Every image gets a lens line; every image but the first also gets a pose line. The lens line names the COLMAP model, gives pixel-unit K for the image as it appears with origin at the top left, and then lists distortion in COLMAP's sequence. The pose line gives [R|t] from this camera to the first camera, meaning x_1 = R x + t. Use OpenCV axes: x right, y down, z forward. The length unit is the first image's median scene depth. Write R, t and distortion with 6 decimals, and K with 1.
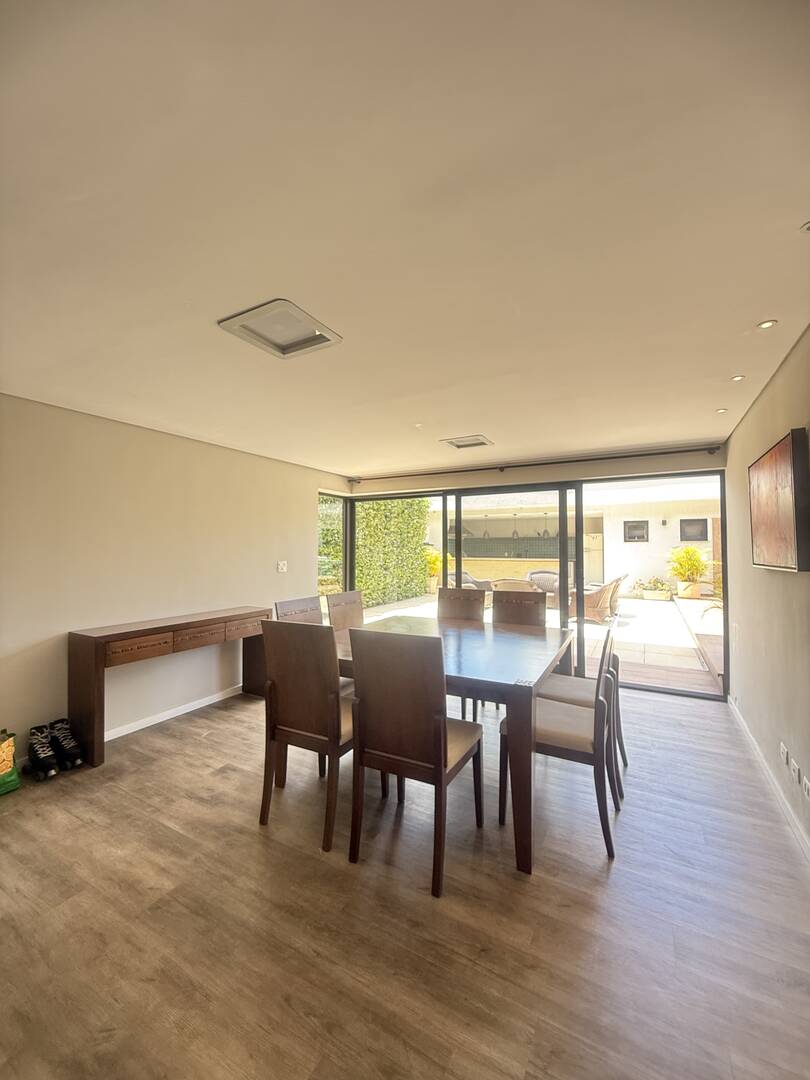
lens RADIAL K [[431.8, 0, 413.9], [0, 431.8, 542.9], [0, 0, 1]] dist [0.001539, 0.000561]
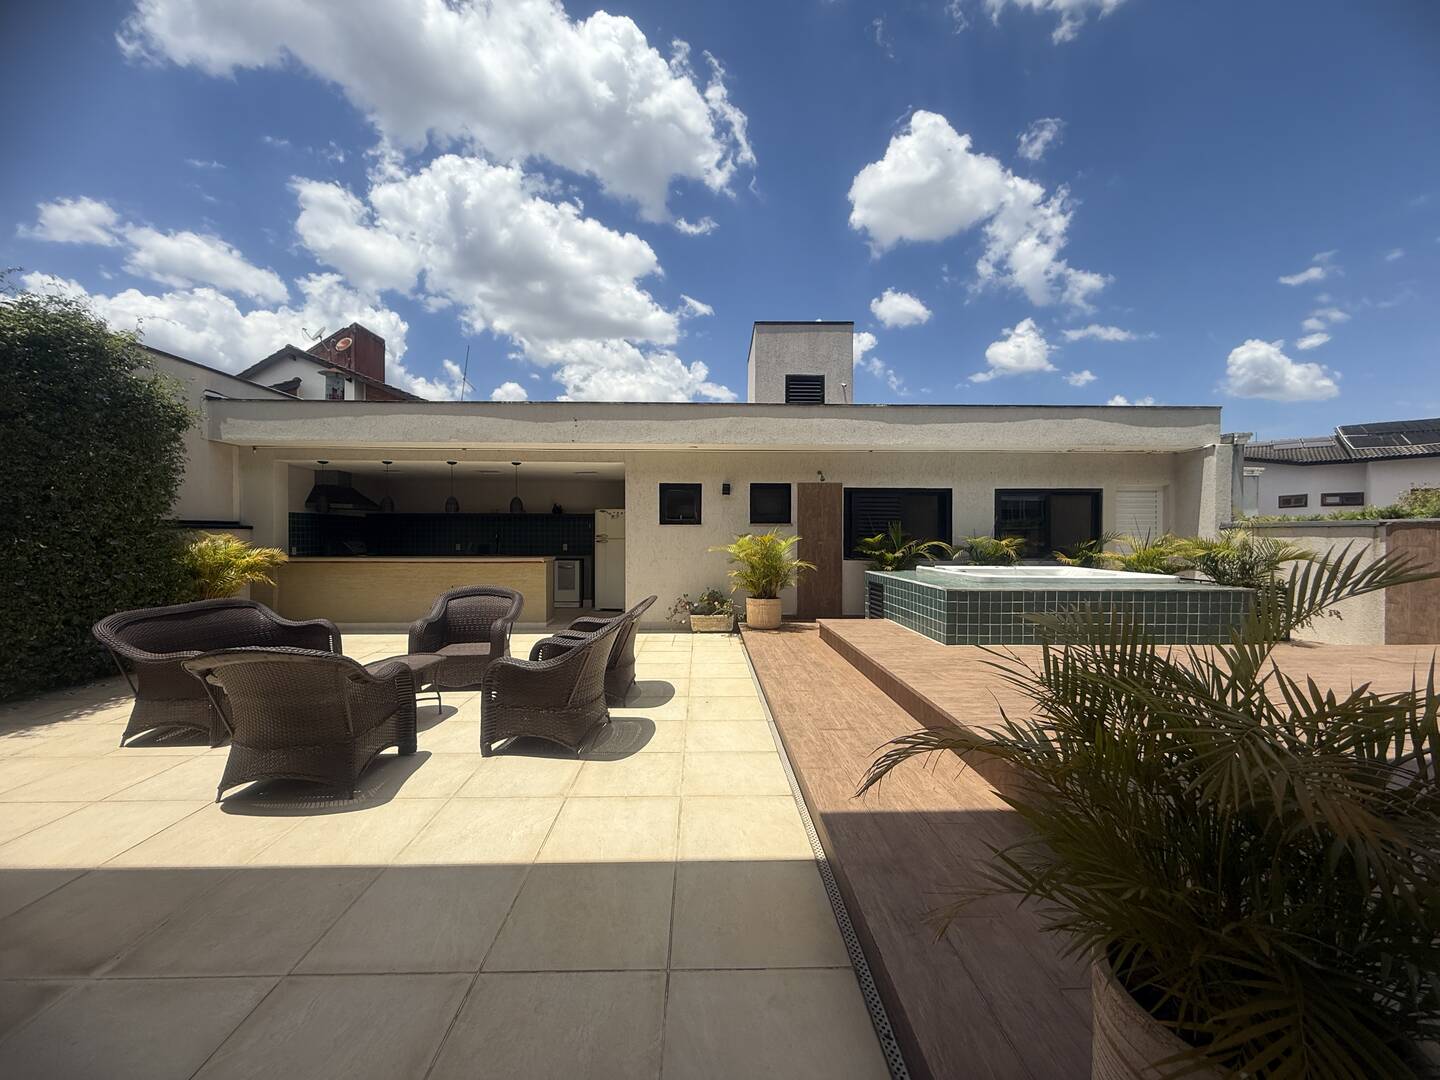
lens RADIAL K [[575.8, 0, 710.6], [0, 575.8, 547.1], [0, 0, 1]] dist [0.001539, 0.000561]
pose [[0.871403, -0.003679, 0.490553, 0.221803], [-0.012936, 0.999452, 0.030475, 0.004412], [-0.490397, -0.032902, 0.870878, 0.405240]]
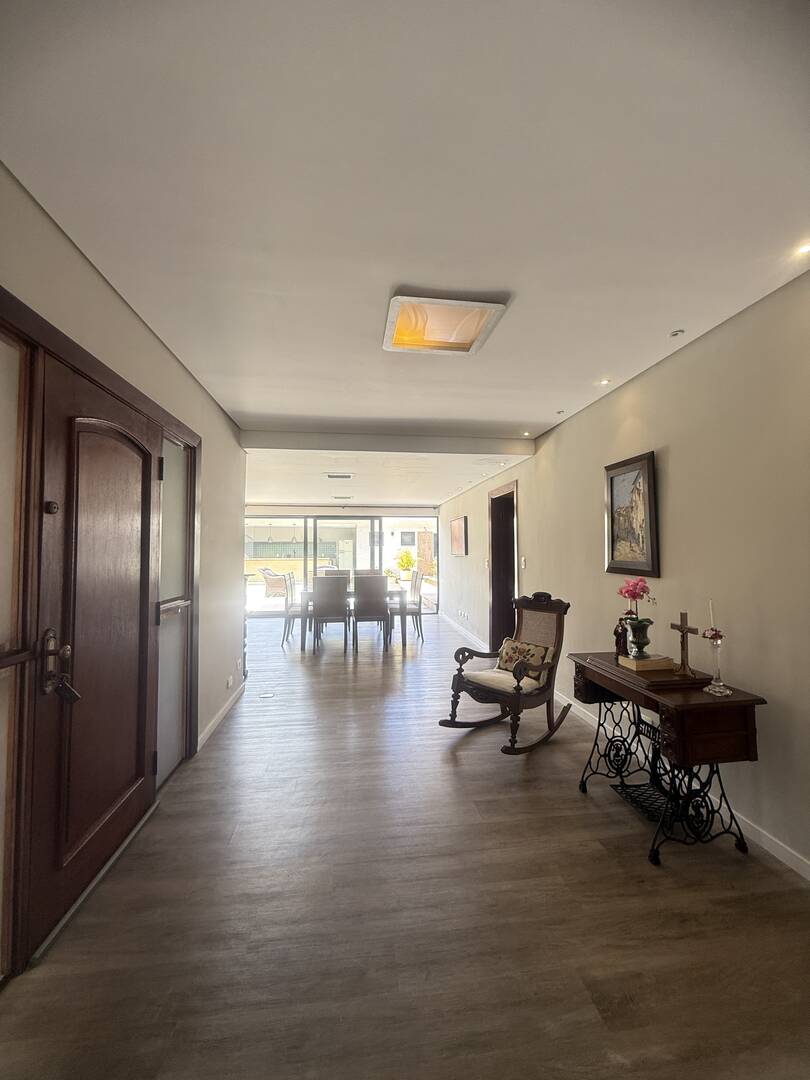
lens RADIAL K [[431.8, 0, 405.9], [0, 431.8, 535.8], [0, 0, 1]] dist [0.001539, 0.000561]
pose [[0.810592, 0.018217, 0.585327, -0.329578], [-0.003584, 0.999652, -0.026149, 0.001435], [-0.585600, 0.019099, 0.810375, -0.331849]]
